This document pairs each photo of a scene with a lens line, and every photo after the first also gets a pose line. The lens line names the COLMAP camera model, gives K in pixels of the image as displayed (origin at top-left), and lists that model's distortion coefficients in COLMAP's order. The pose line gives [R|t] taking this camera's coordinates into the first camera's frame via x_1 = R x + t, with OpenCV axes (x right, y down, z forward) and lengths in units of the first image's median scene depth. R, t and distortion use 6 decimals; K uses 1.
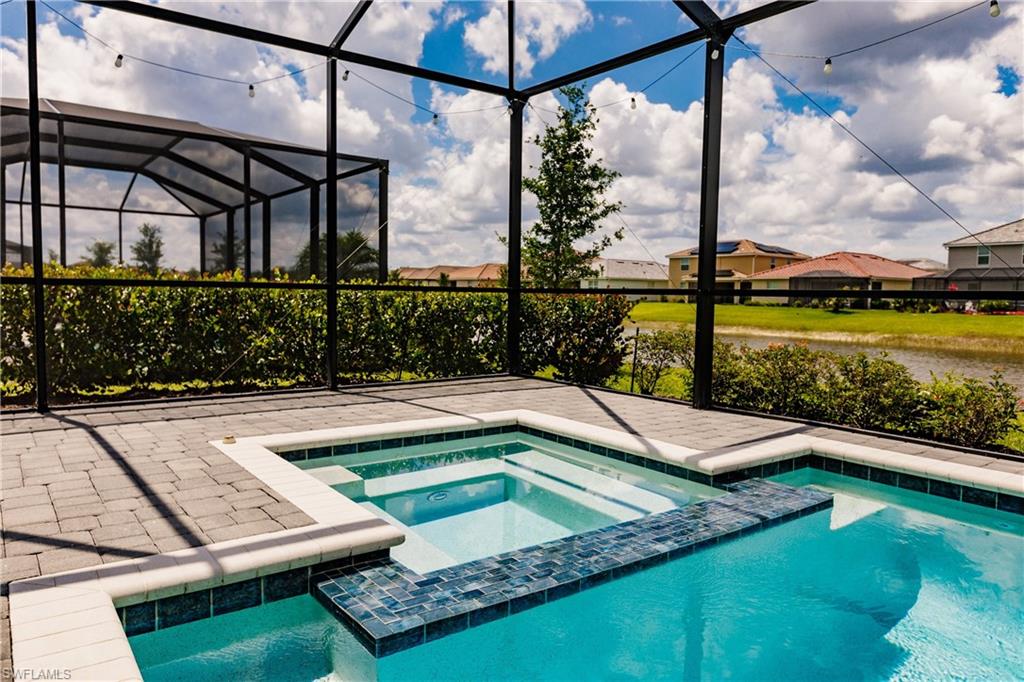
lens RADIAL K [[703.9, 0, 512.0], [0, 703.9, 341.0], [0, 0, 1]] dist [0.005540, 0.001635]
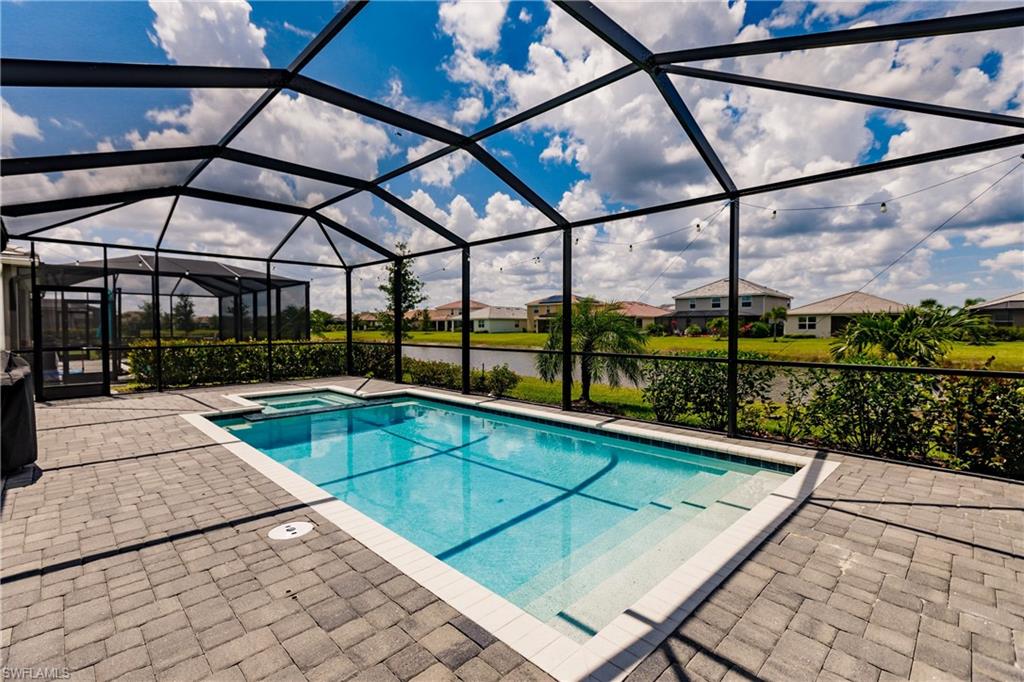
lens RADIAL K [[459.1, 0, 506.5], [0, 459.1, 336.5], [0, 0, 1]] dist [-0.000262, 0.000151]
pose [[0.989505, -0.022498, 0.142736, 0.210238], [0.029061, 0.998606, -0.044065, -0.001719], [-0.141546, 0.047750, 0.988779, -0.468842]]
